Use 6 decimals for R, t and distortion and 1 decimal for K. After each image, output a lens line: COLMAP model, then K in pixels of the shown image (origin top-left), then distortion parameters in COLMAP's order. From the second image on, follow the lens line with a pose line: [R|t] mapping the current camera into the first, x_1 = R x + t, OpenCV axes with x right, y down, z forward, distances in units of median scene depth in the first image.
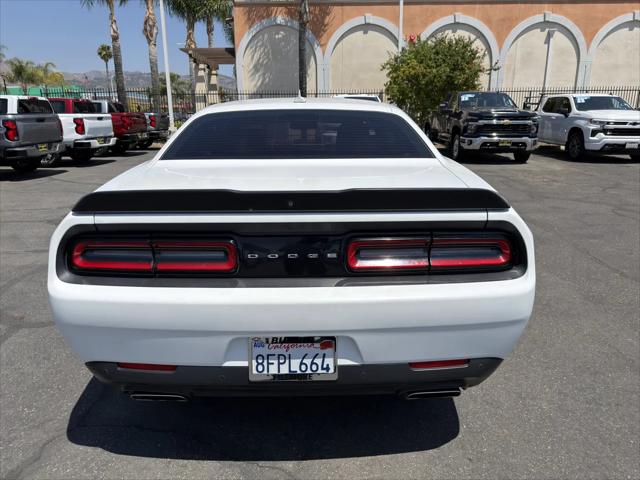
lens RADIAL K [[452.2, 0, 317.6], [0, 452.2, 236.8], [0, 0, 1]] dist [0.037869, -0.051771]
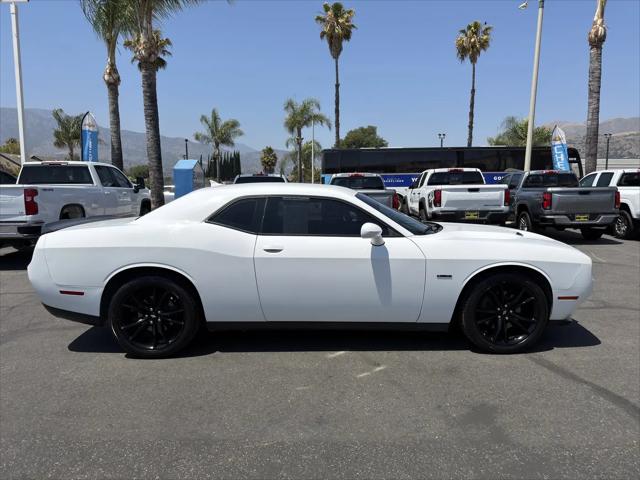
lens RADIAL K [[452.2, 0, 315.8], [0, 452.2, 243.3], [0, 0, 1]] dist [0.037869, -0.051771]
pose [[0.009603, 0.127678, -0.991769, 0.370679], [-0.255994, 0.959077, 0.120990, -0.089117], [0.966631, 0.252725, 0.041895, 0.303730]]
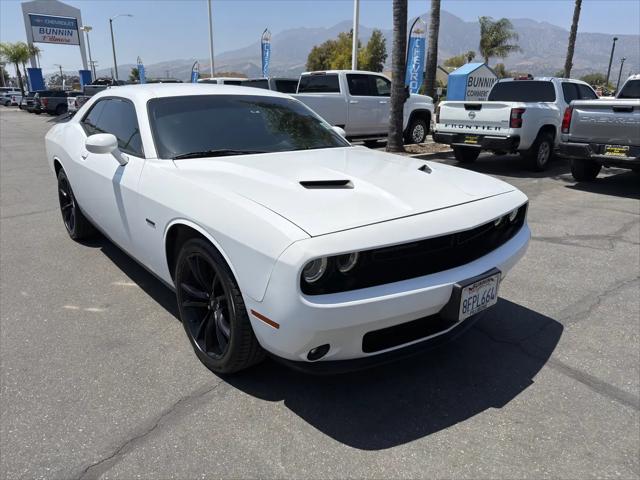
lens RADIAL K [[452.2, 0, 320.3], [0, 452.2, 240.8], [0, 0, 1]] dist [0.037869, -0.051771]
pose [[-0.779629, 0.187755, -0.597433, 0.134275], [-0.164416, 0.859164, 0.484566, -0.162448], [0.604273, 0.476010, -0.638959, 0.597614]]
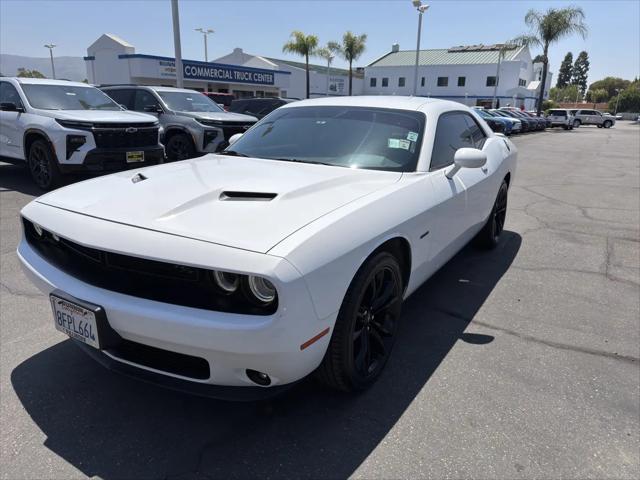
lens RADIAL K [[452.2, 0, 314.3], [0, 452.2, 236.2], [0, 0, 1]] dist [0.037869, -0.051771]
pose [[-0.840449, -0.159467, 0.517896, -0.155925], [0.123733, 0.873998, 0.469912, -0.158042], [-0.527576, 0.459017, -0.714820, 0.587979]]
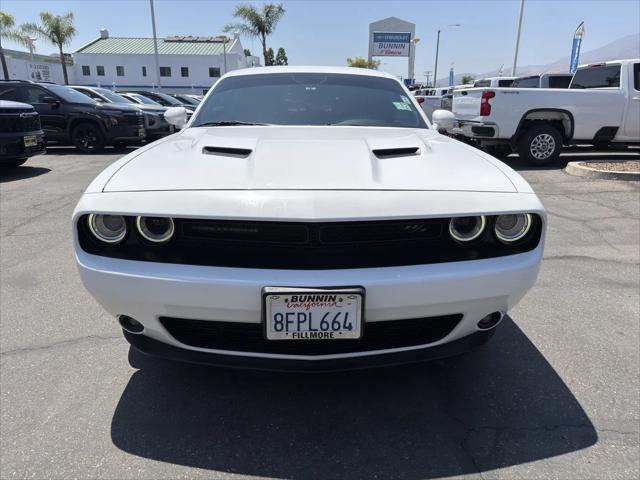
lens RADIAL K [[452.2, 0, 324.1], [0, 452.2, 236.5], [0, 0, 1]] dist [0.037869, -0.051771]
pose [[-0.999838, 0.003238, -0.017719, -0.013219], [-0.006440, 0.854423, 0.519538, -0.152423], [0.016822, 0.519568, -0.854264, 0.626882]]
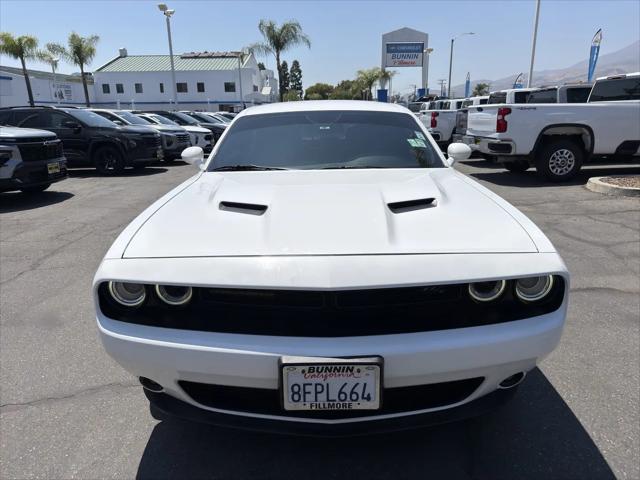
lens RADIAL K [[452.2, 0, 319.0], [0, 452.2, 238.2], [0, 0, 1]] dist [0.037869, -0.051771]
pose [[-0.999465, 0.017100, 0.027879, -0.013269], [0.028821, 0.863435, 0.503636, -0.166134], [-0.015459, 0.504170, -0.863466, 0.618466]]
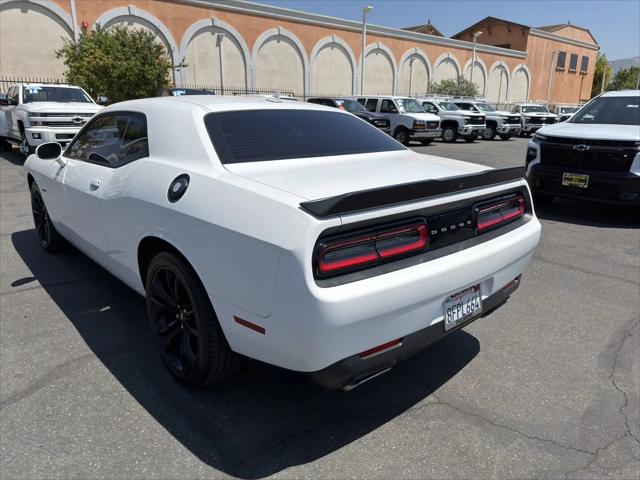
lens RADIAL K [[452.2, 0, 319.1], [0, 452.2, 235.9], [0, 0, 1]] dist [0.037869, -0.051771]
pose [[0.753309, -0.160126, 0.637875, -0.154247], [0.154364, 0.985862, 0.065183, -0.010155], [-0.639294, 0.049362, 0.767376, 0.032806]]
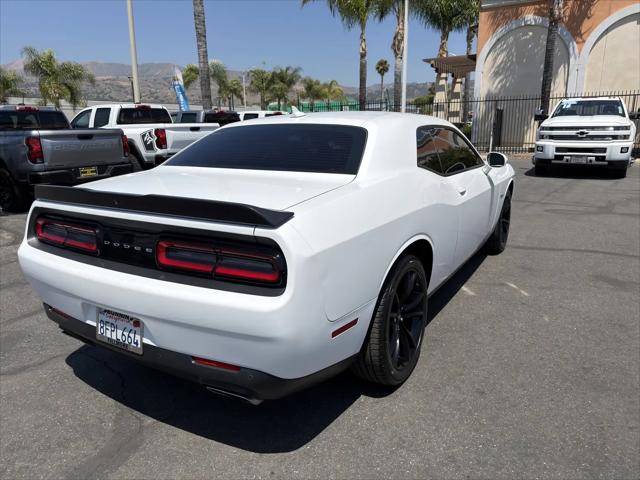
lens RADIAL K [[452.2, 0, 330.1], [0, 452.2, 244.7], [0, 0, 1]] dist [0.037869, -0.051771]
pose [[0.857471, 0.122523, -0.499731, 0.135197], [-0.122579, 0.991914, 0.032867, -0.009158], [0.499717, 0.033074, 0.865557, 0.027398]]
